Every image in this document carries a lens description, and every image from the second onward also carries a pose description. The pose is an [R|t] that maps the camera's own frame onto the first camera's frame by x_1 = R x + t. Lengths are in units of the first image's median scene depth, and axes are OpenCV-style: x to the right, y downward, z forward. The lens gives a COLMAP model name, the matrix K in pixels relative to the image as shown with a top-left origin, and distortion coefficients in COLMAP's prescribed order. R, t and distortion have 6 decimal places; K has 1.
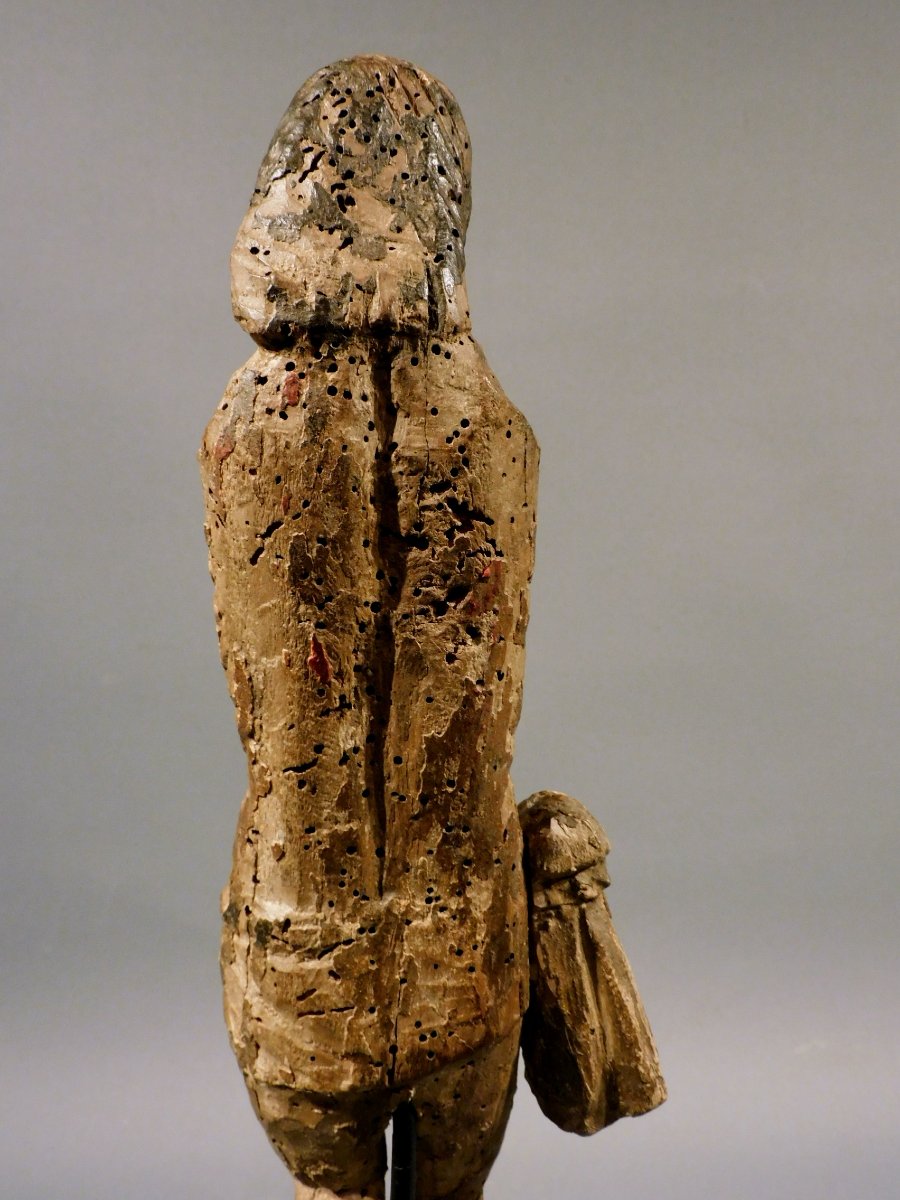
lens RADIAL K [[1073.2, 0, 446.8], [0, 1073.2, 597.6], [0, 0, 1]] dist [0.015161, -0.034821]
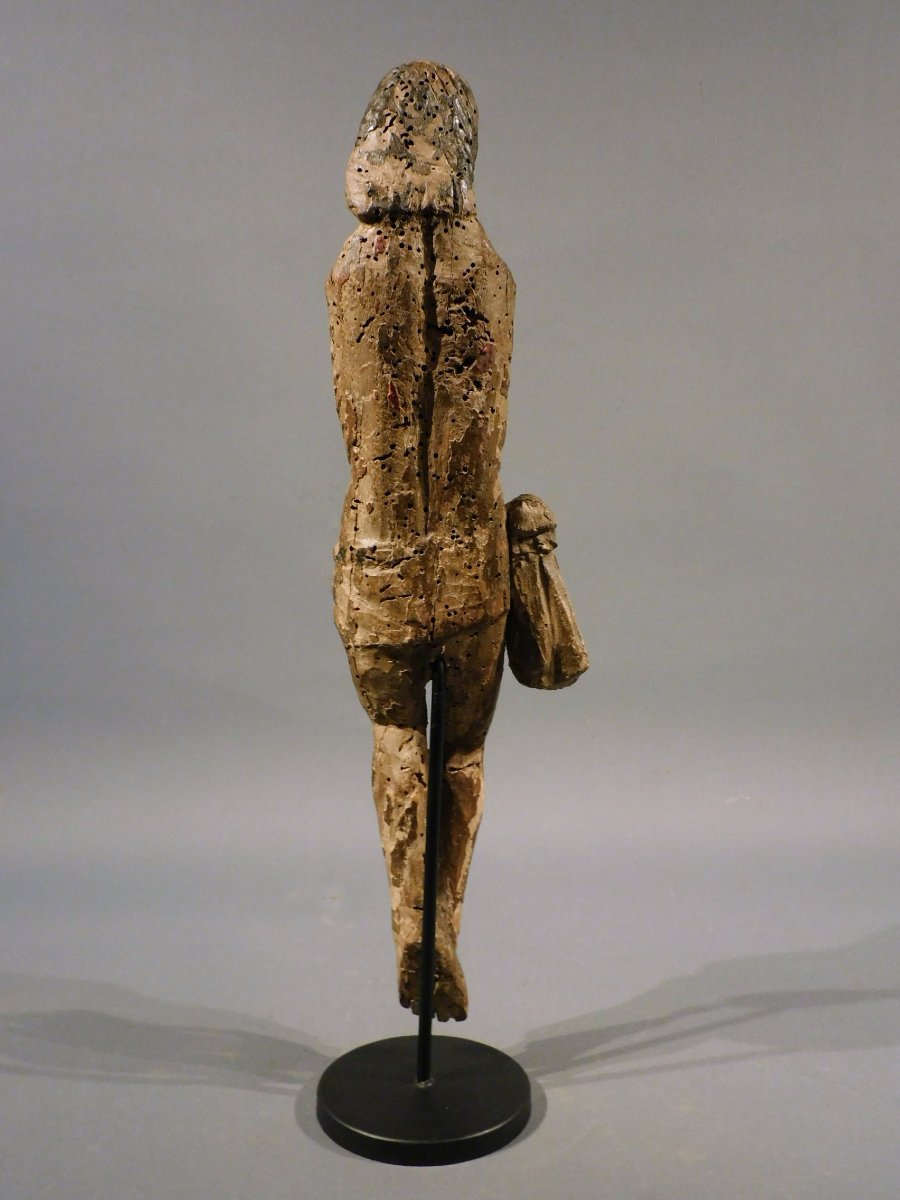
lens RADIAL K [[1073.2, 0, 455.5], [0, 1073.2, 602.4], [0, 0, 1]] dist [0.015161, -0.034821]
pose [[0.999893, 0.002739, -0.014351, 0.014377], [-0.002236, 0.999386, 0.034966, 0.338028], [0.014438, -0.034930, 0.999285, -0.829274]]
